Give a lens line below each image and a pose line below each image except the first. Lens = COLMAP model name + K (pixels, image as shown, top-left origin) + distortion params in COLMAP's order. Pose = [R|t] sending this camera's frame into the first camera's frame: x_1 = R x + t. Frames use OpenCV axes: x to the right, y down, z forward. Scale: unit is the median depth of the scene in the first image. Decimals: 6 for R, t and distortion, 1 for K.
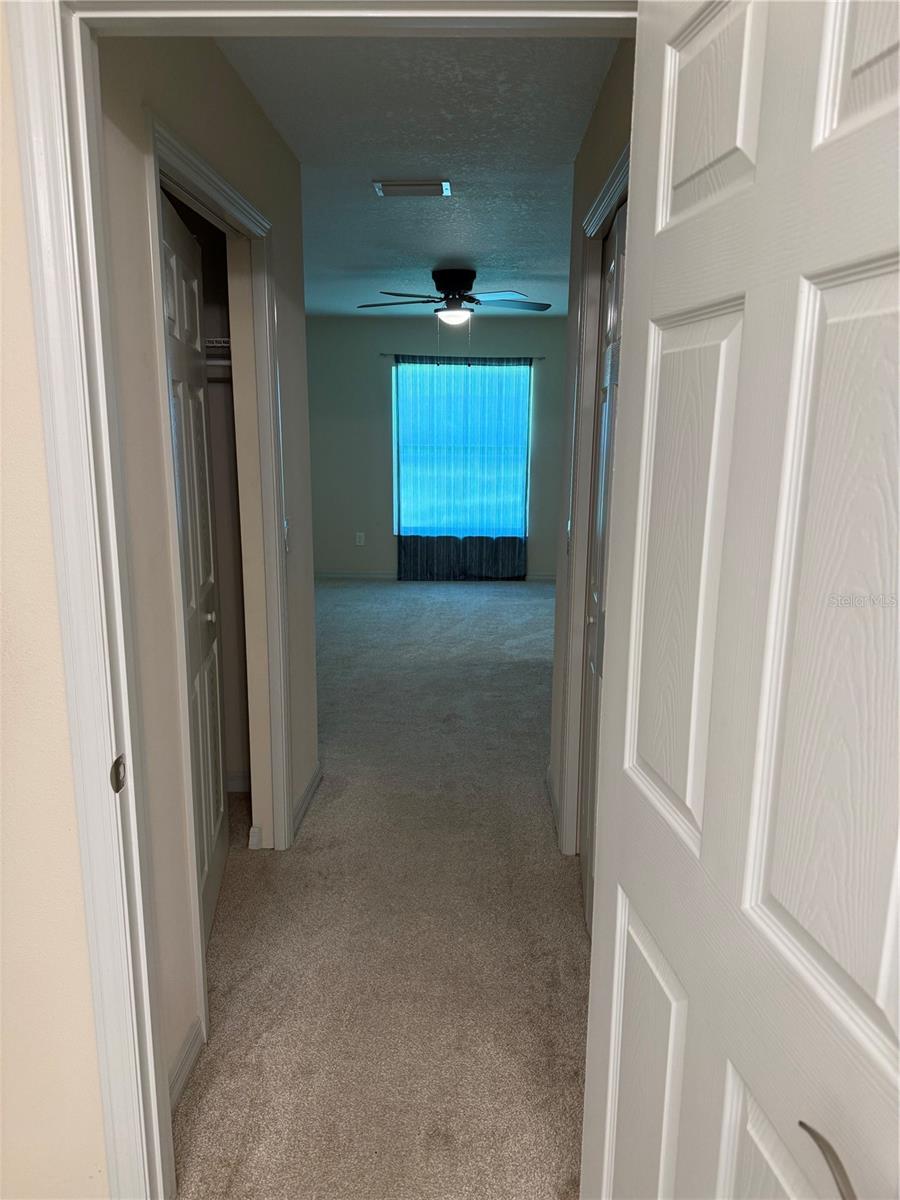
lens RADIAL K [[843.6, 0, 450.0], [0, 843.6, 600.0], [0, 0, 1]] dist [0.085590, -0.085334]
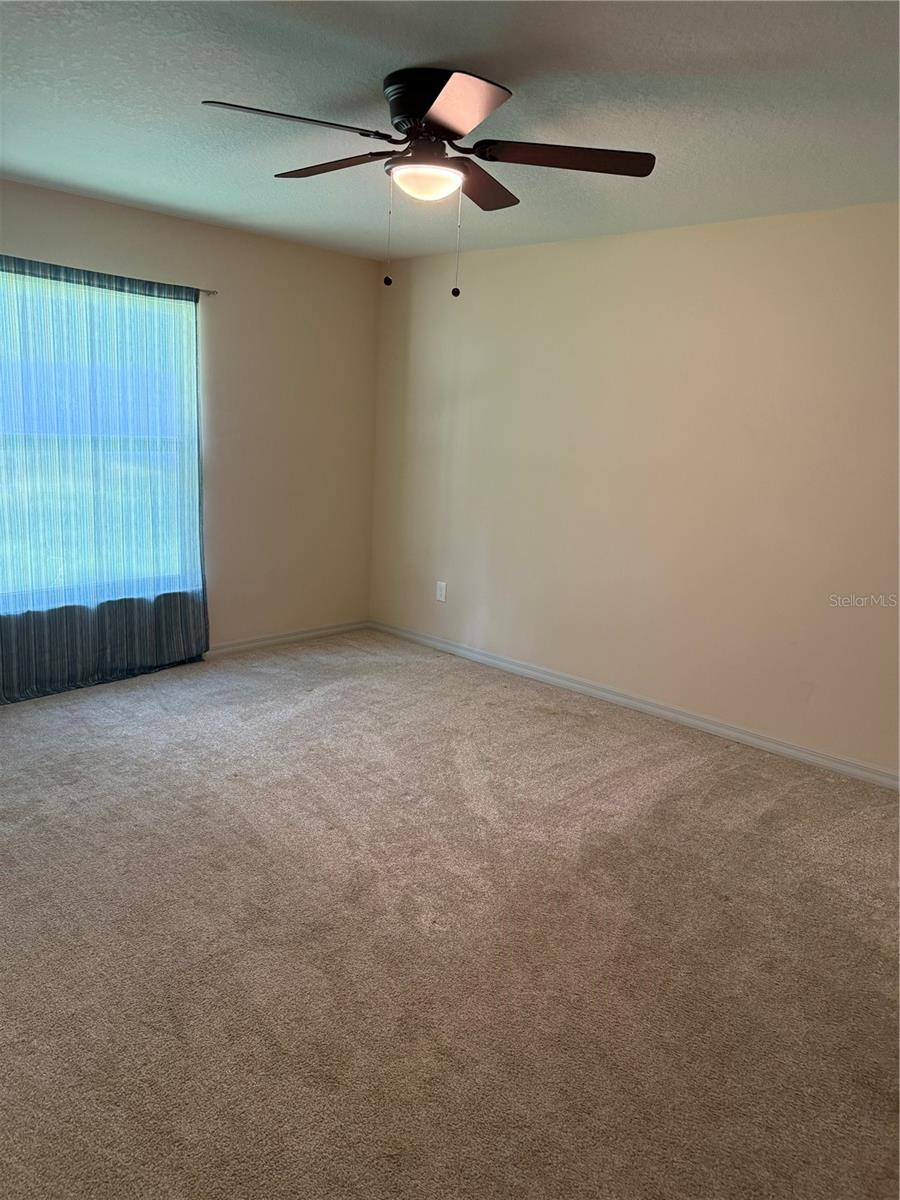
lens RADIAL K [[845.2, 0, 448.3], [0, 845.2, 574.0], [0, 0, 1]] dist [0.064845, -0.077811]
pose [[0.666921, -0.112486, 0.736589, -0.245541], [0.121034, 0.991765, 0.041868, -0.093102], [-0.735233, 0.061230, 0.675043, 0.484073]]
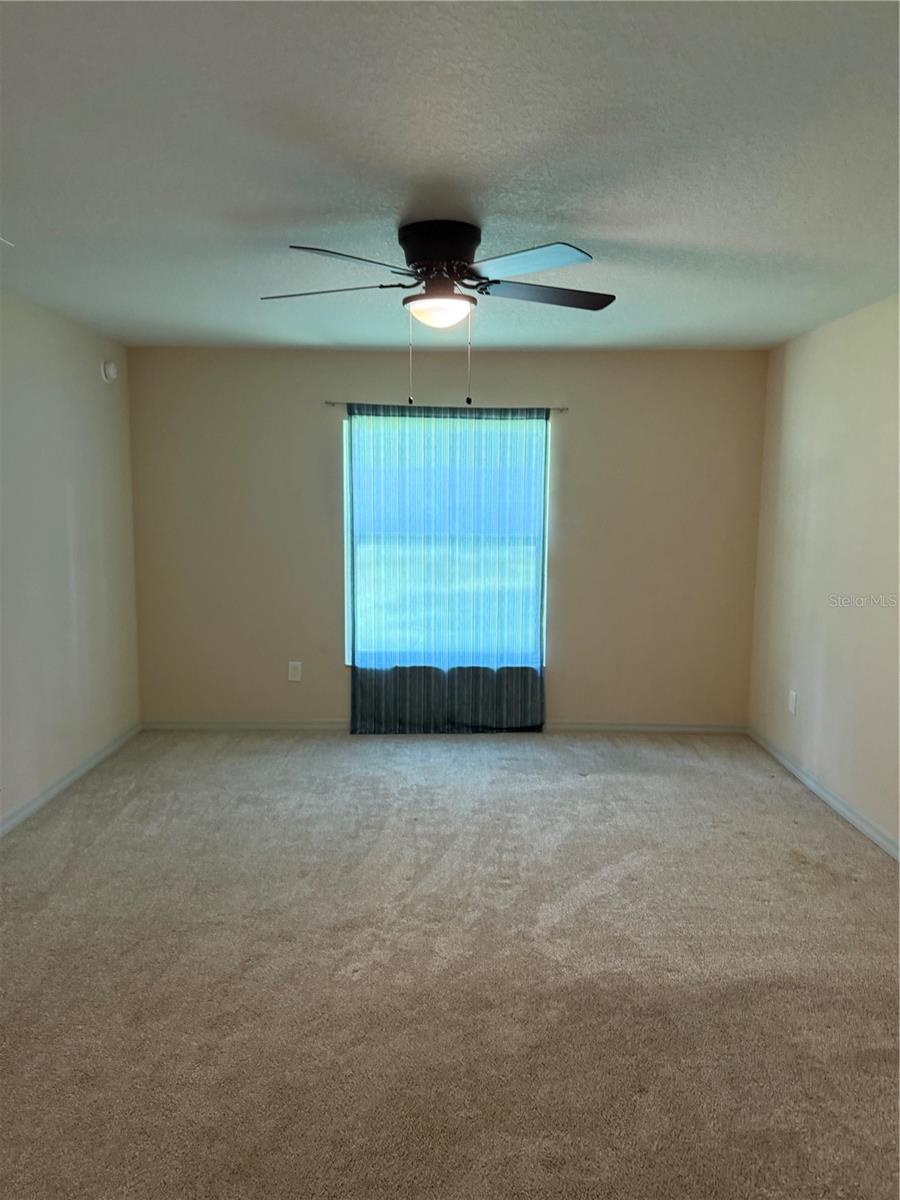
lens RADIAL K [[835.3, 0, 452.0], [0, 835.3, 576.6], [0, 0, 1]] dist [0.010140, 0.002738]
pose [[0.999483, -0.003023, 0.032022, -0.003315], [0.006555, 0.993825, -0.110767, -0.076130], [-0.031490, 0.110920, 0.993330, 0.346724]]
